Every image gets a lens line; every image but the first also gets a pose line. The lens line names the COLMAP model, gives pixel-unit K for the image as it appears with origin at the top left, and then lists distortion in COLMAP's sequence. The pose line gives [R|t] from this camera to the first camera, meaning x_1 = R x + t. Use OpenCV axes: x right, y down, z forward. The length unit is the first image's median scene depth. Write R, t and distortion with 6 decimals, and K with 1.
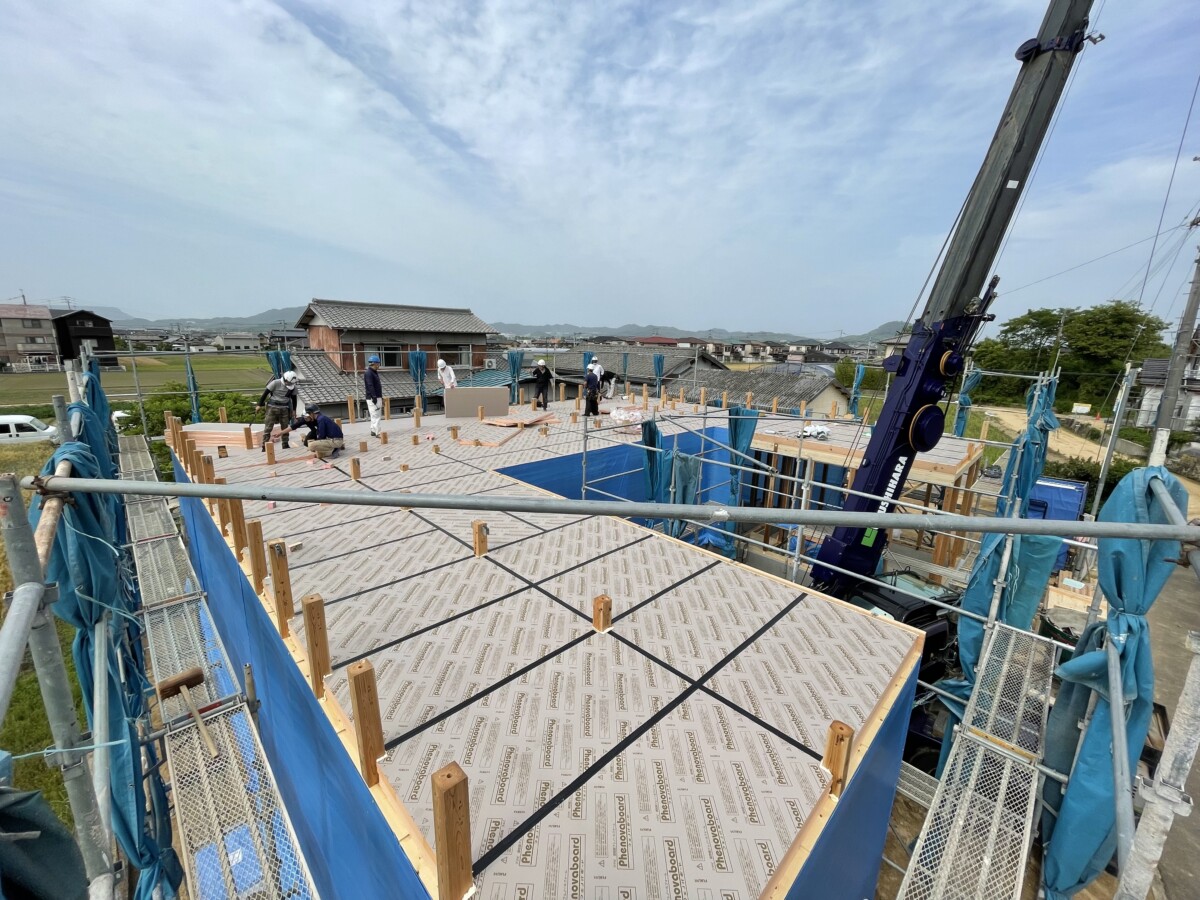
lens RADIAL K [[480.5, 0, 600.0], [0, 480.5, 450.0], [0, 0, 1]] dist [-0.000516, -0.000271]
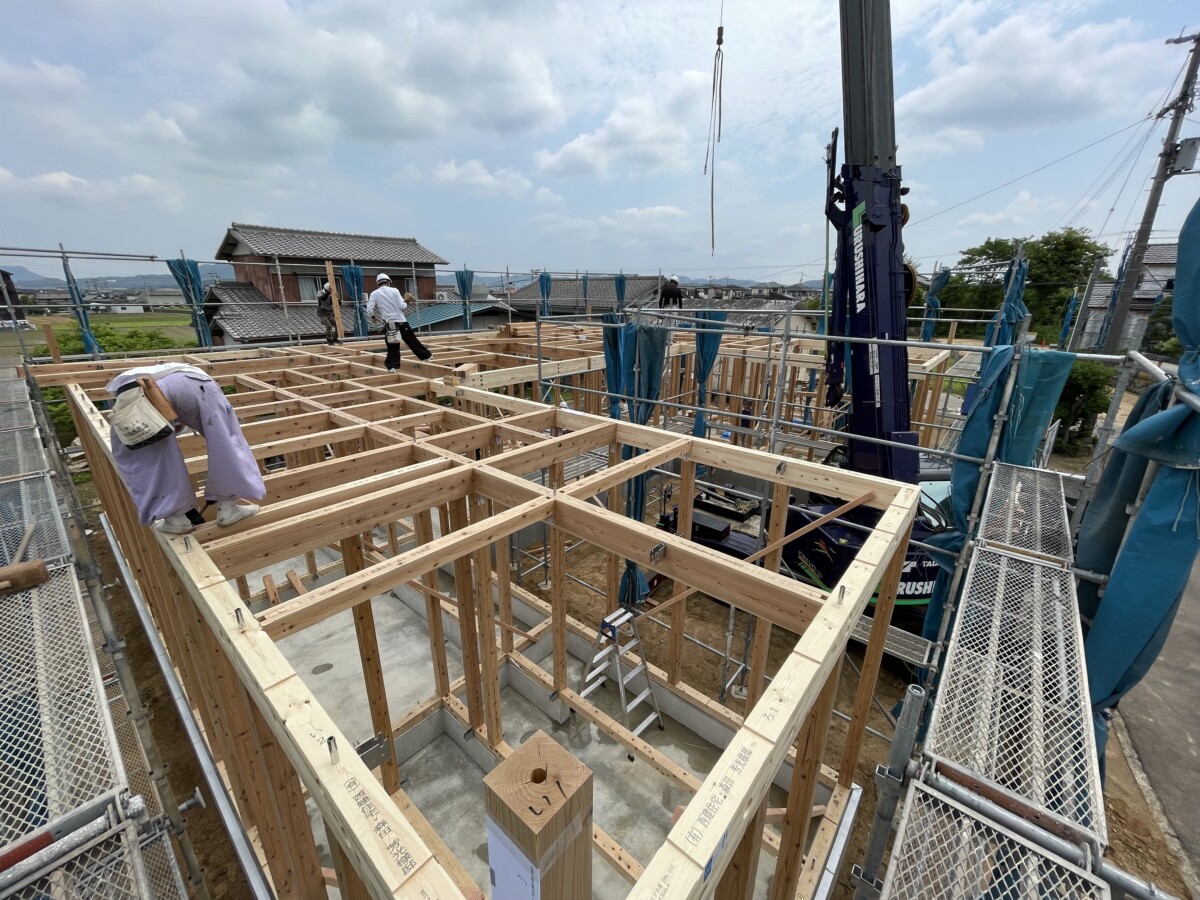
lens RADIAL K [[479.6, 0, 600.0], [0, 479.6, 450.0], [0, 0, 1]] dist [0.002830, 0.000401]
pose [[0.996841, -0.044442, 0.065819, 0.019879], [0.037585, 0.994077, 0.101974, 0.167962], [-0.069961, -0.099178, 0.992607, 0.120489]]
